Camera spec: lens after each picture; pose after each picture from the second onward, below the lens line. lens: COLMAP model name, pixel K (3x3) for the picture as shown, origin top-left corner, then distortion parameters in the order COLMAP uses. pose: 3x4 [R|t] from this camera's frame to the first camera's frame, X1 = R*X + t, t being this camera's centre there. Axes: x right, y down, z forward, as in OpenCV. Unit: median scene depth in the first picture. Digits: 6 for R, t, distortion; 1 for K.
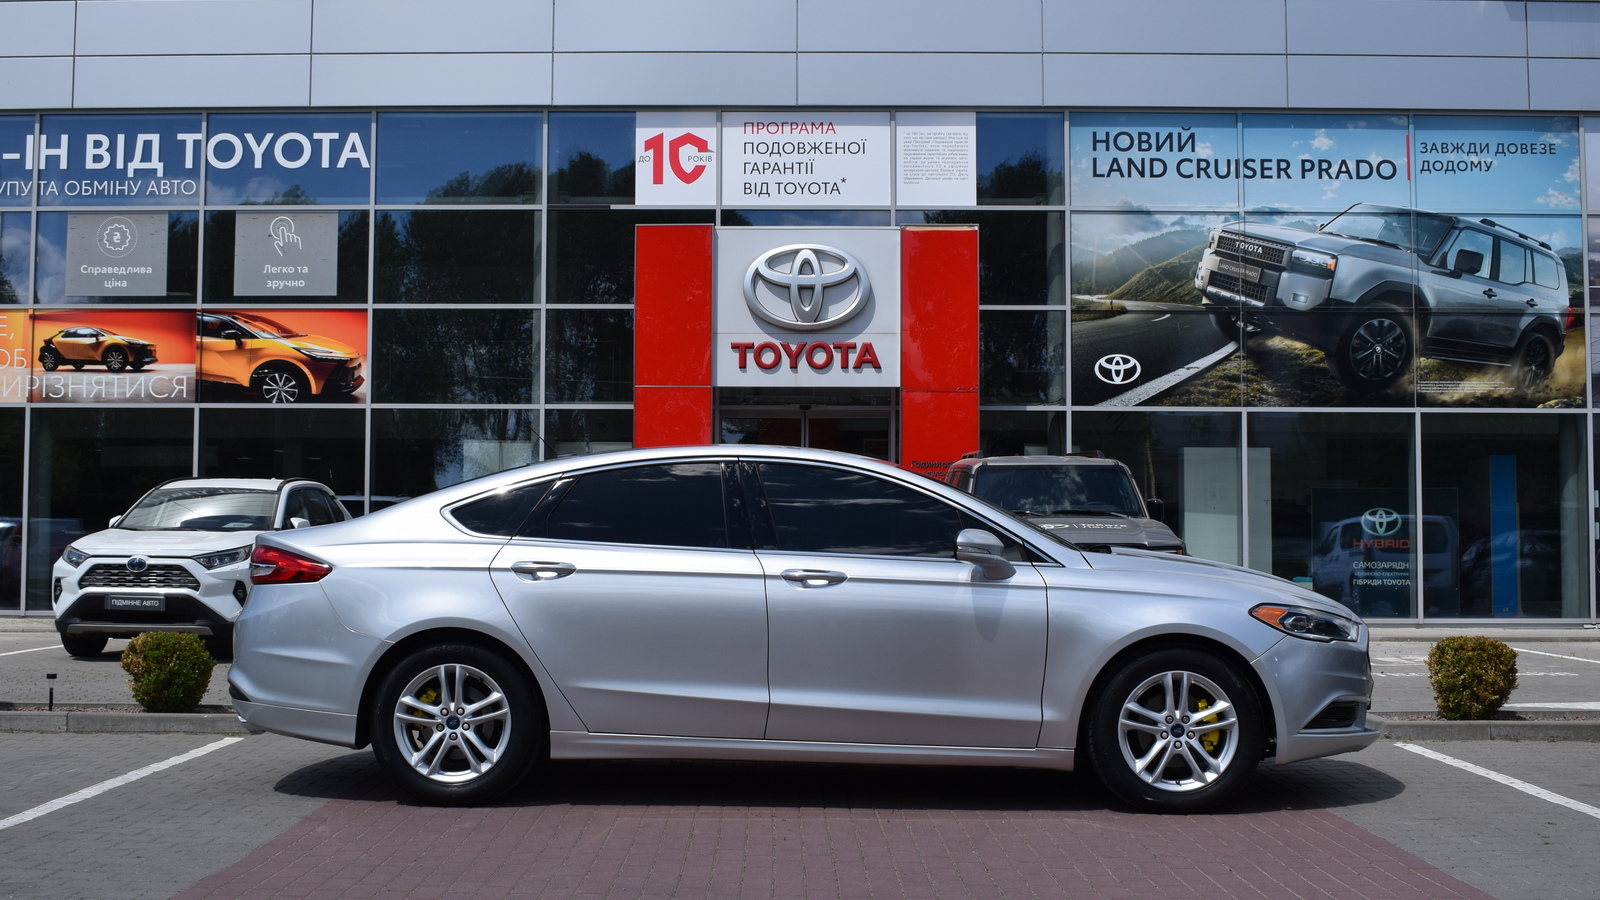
lens RADIAL K [[1827.1, 0, 747.7], [0, 1827.1, 450.5], [0, 0, 1]] dist [-0.066978, 0.008567]
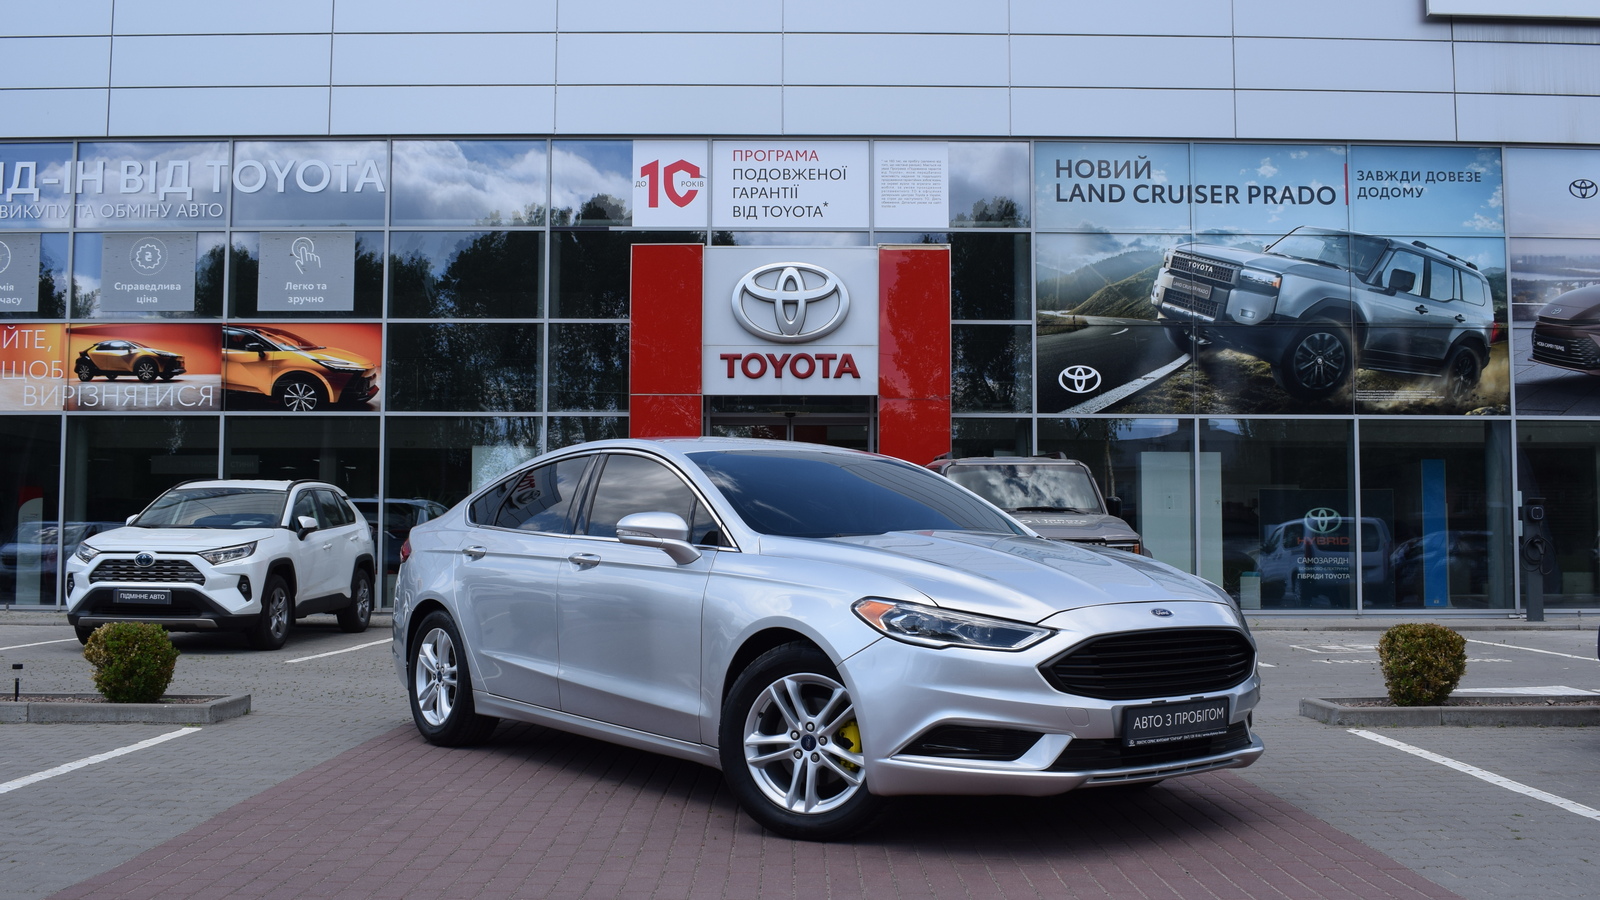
lens RADIAL K [[1601.6, 0, 800.0], [0, 1601.6, 450.0], [0, 0, 1]] dist [-0.072644, 0.009950]
pose [[0.999725, -0.000710, 0.023438, 0.015246], [0.000964, 0.999941, -0.010810, 0.007314], [-0.023429, 0.010829, 0.999667, 0.058703]]
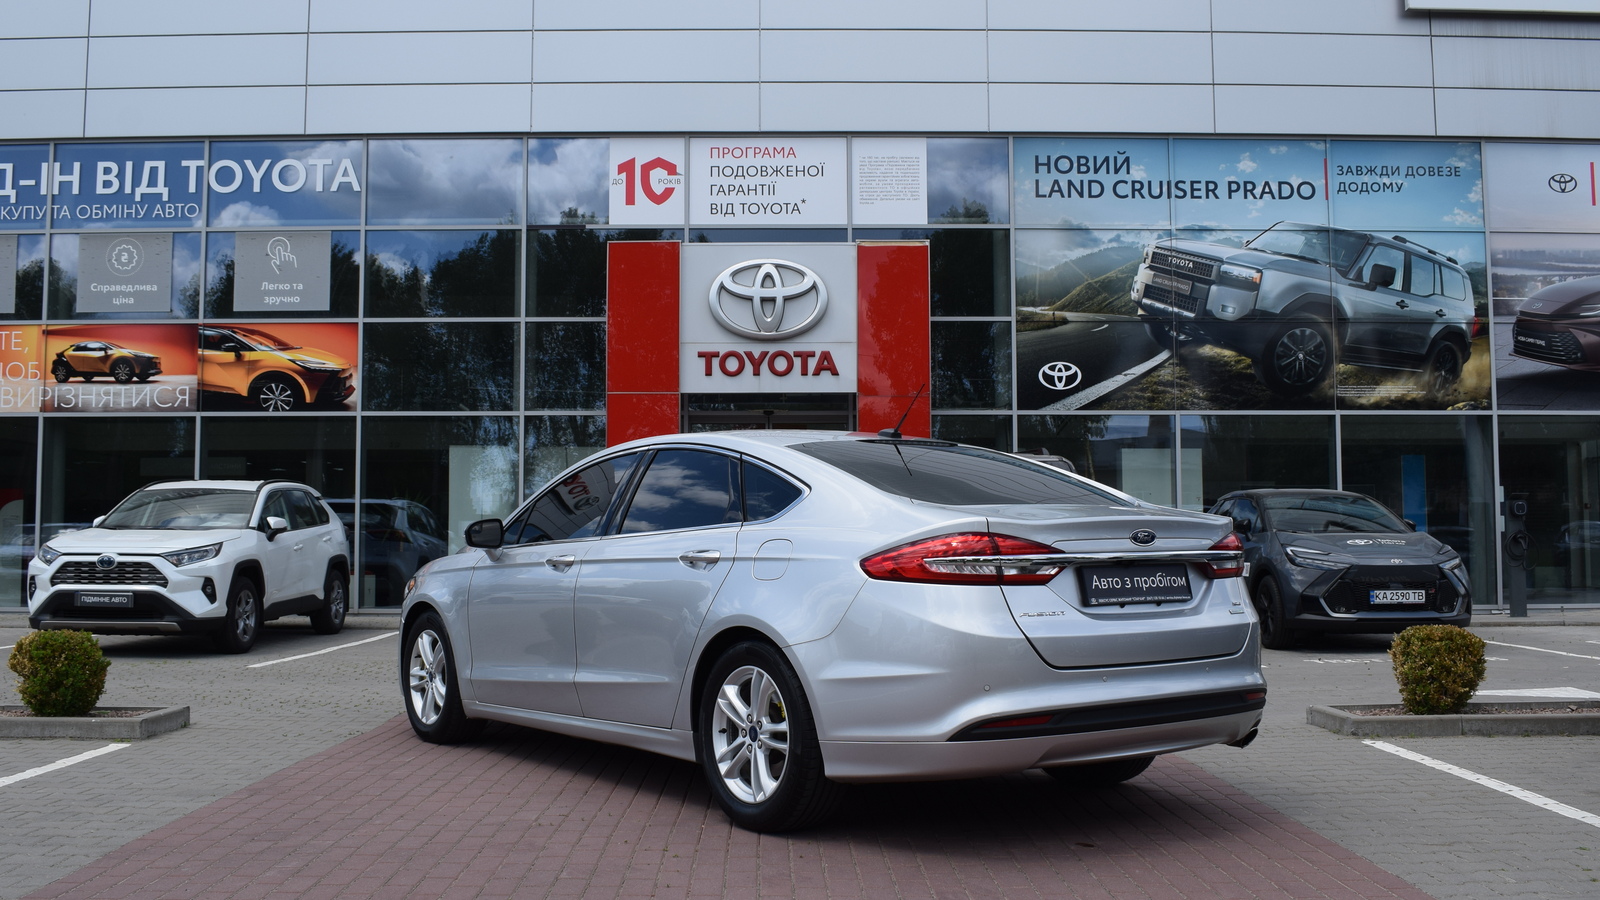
lens RADIAL K [[1527.1, 0, 782.9], [0, 1527.1, 449.5], [0, 0, 1]] dist [-0.076359, -0.000497]
pose [[0.999725, -0.005099, 0.022886, 0.019375], [0.005393, 0.999904, -0.012796, 0.009306], [-0.022819, 0.012916, 0.999656, 0.108407]]
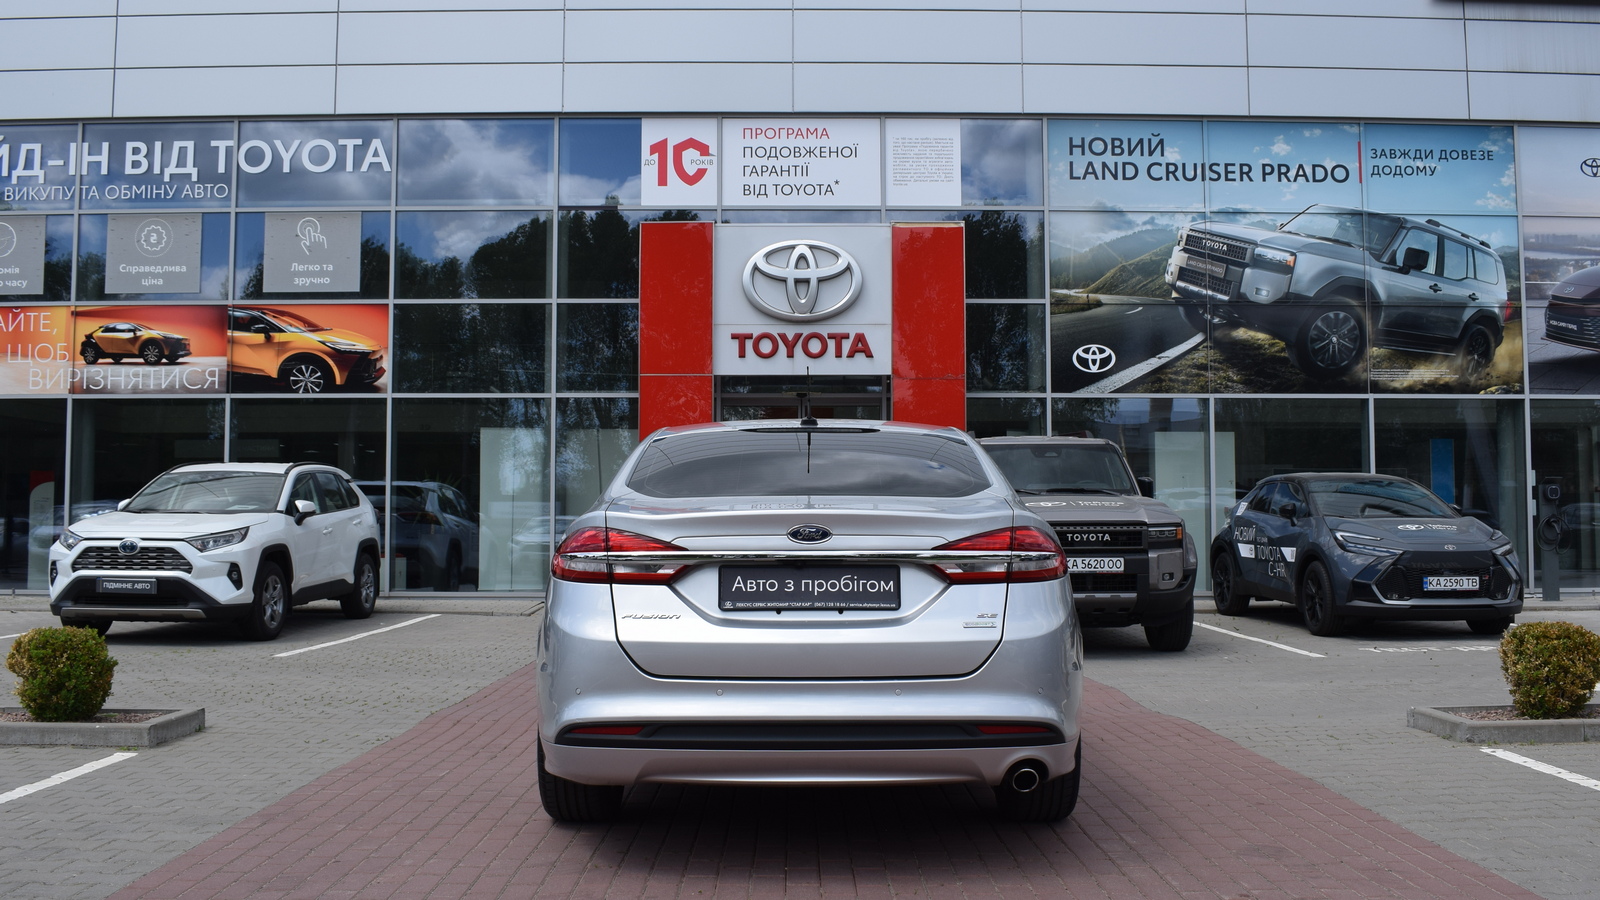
lens RADIAL K [[1444.5, 0, 800.0], [0, 1444.5, 450.0], [0, 0, 1]] dist [-0.077534, -0.000798]
pose [[0.999606, -0.004049, 0.027784, 0.007071], [0.004071, 0.999991, -0.000758, 0.008890], [-0.027781, 0.000871, 0.999614, 0.161002]]
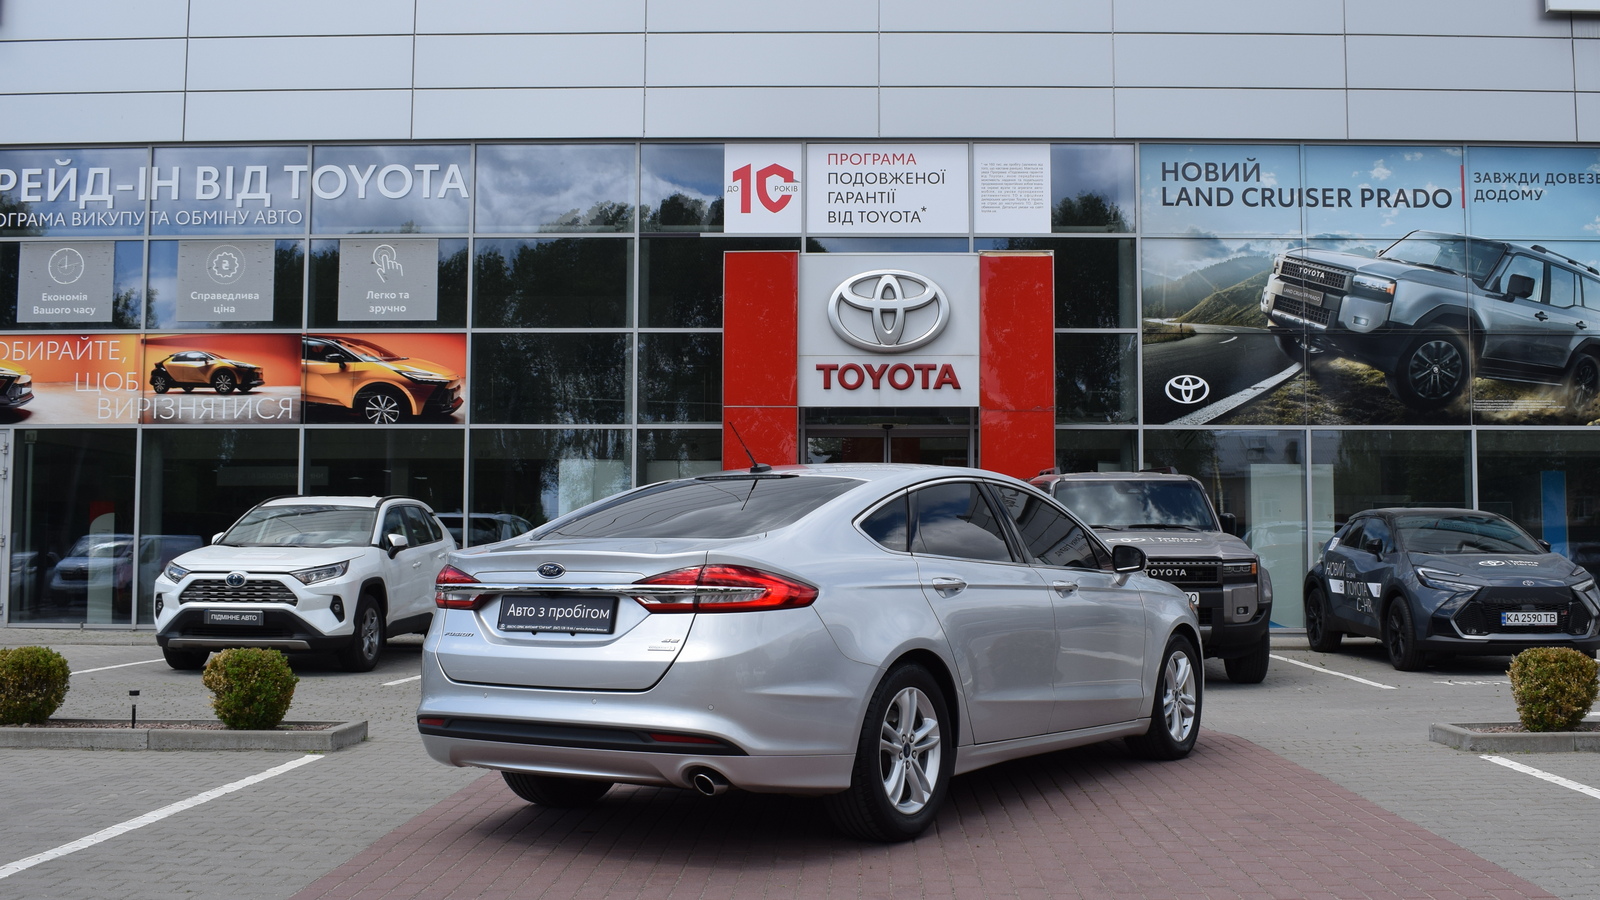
lens RADIAL K [[1688.7, 0, 853.1], [0, 1688.7, 449.4], [0, 0, 1]] dist [-0.070904, -0.003741]
pose [[0.999928, -0.002495, 0.011737, 0.000469], [0.002650, 0.999910, -0.013159, 0.001881], [-0.011703, 0.013189, 0.999845, 0.039032]]
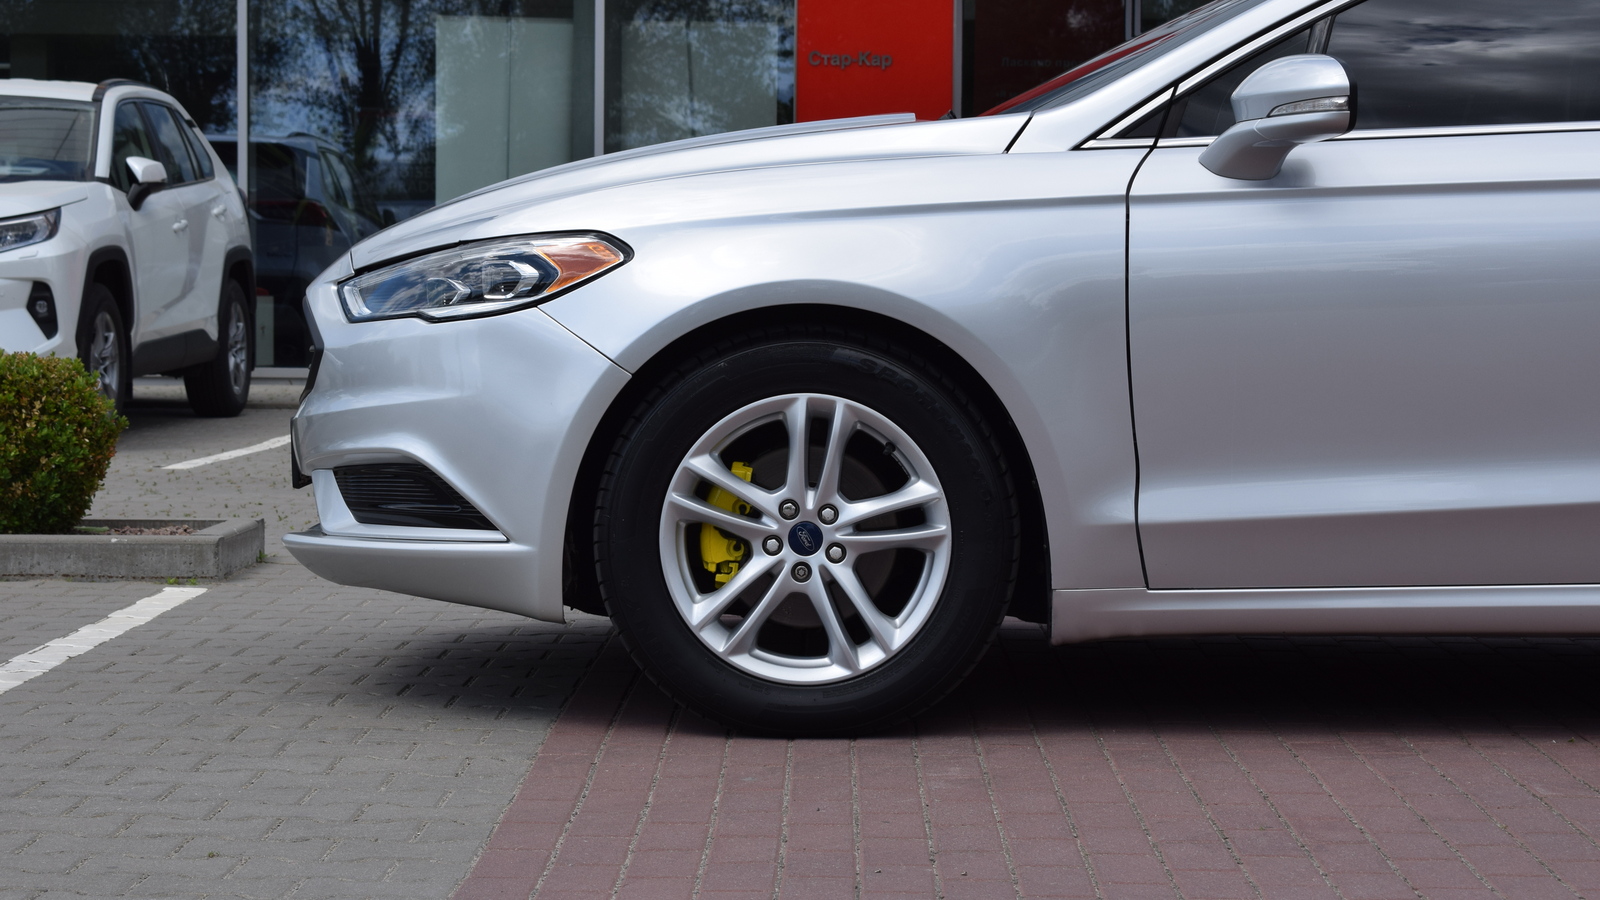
lens RADIAL K [[3337.5, 0, 800.0], [0, 3337.5, 450.0], [0, 0, 1]] dist [0.033666, 0.010469]
pose [[0.999918, 0.003444, 0.012363, -0.070184], [-0.004653, 0.995060, 0.099165, 0.021303], [-0.011960, -0.099215, 0.994994, 0.093880]]
